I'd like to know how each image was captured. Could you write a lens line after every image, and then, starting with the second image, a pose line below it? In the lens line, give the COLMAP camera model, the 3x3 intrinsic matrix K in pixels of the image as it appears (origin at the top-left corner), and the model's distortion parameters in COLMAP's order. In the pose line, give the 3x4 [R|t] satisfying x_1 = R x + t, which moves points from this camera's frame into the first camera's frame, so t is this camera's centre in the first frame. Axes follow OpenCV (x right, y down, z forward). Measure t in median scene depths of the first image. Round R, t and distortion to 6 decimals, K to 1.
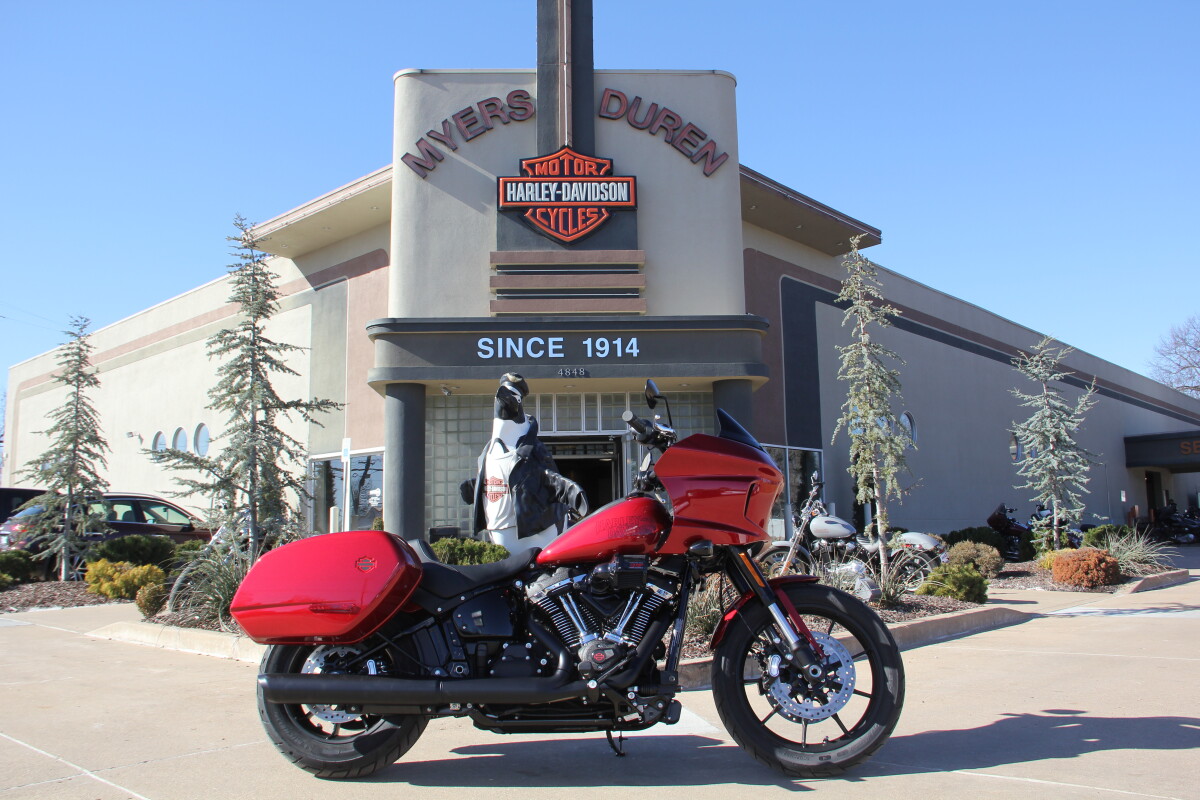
lens RADIAL K [[982.9, 0, 600.0], [0, 982.9, 400.0], [0, 0, 1]] dist [-0.170567, 0.140911]
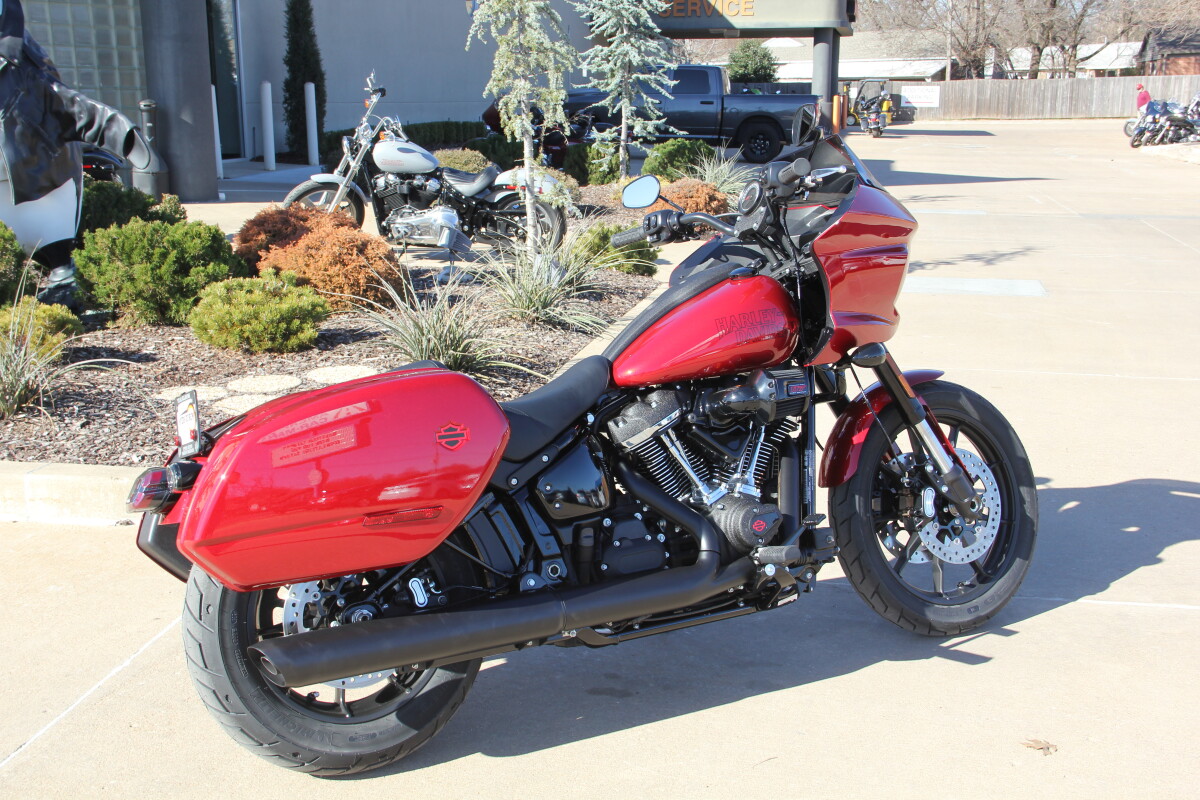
lens RADIAL K [[1394.6, 0, 587.3], [0, 1394.6, 403.7], [0, 0, 1]] dist [-0.035332, 0.329499]
pose [[0.855813, -0.094847, 0.508516, -0.227073], [-0.088139, 0.941935, 0.324021, -0.048080], [-0.509721, -0.322122, 0.797761, 0.114725]]
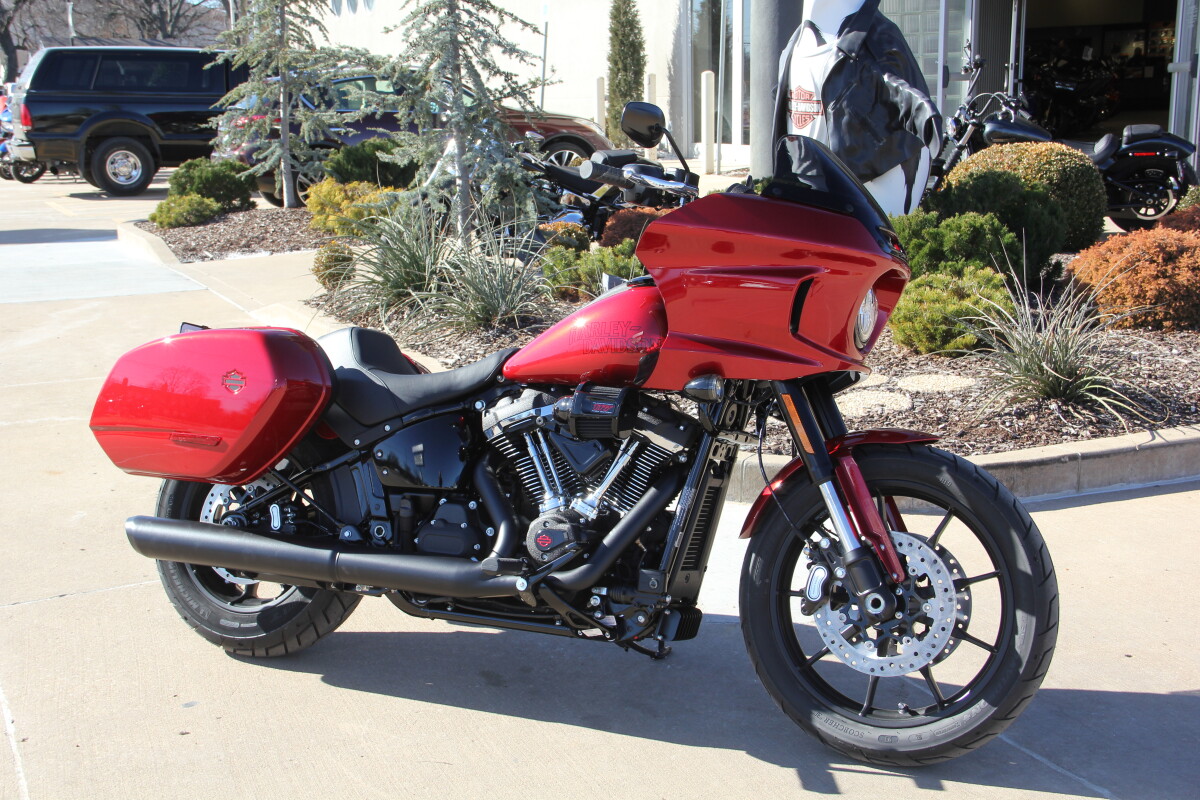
lens RADIAL K [[1554.4, 0, 600.0], [0, 1554.4, 400.0], [0, 0, 1]] dist [0.053052, 0.037531]
pose [[0.921381, 0.073174, -0.381711, 0.163386], [0.061039, 0.942686, 0.328051, -0.064770], [0.383838, -0.325559, 0.864106, 0.050117]]
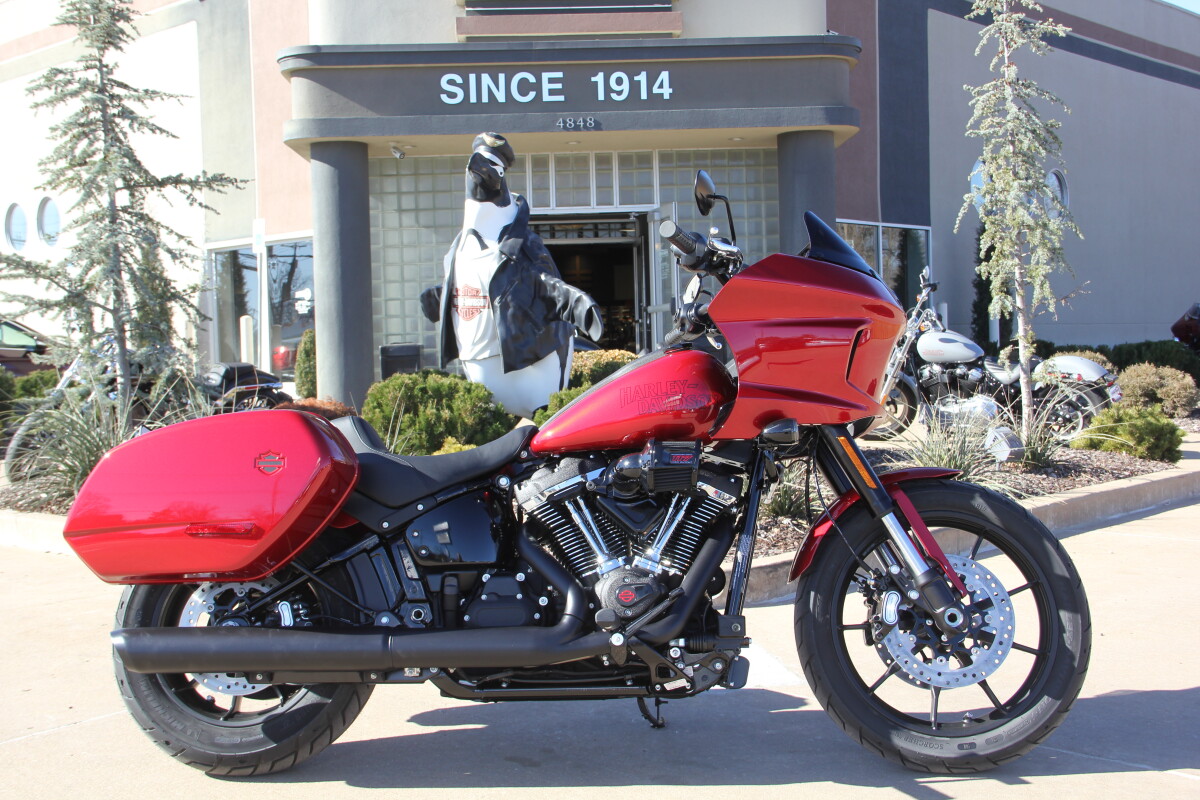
lens RADIAL K [[1345.8, 0, 599.3], [0, 1345.8, 396.6], [0, 0, 1]] dist [-0.061749, 0.339847]
pose [[0.999879, -0.008434, -0.013065, -0.002478], [0.010630, 0.983906, 0.178373, -0.013293], [0.011351, -0.178490, 0.983876, 0.044741]]
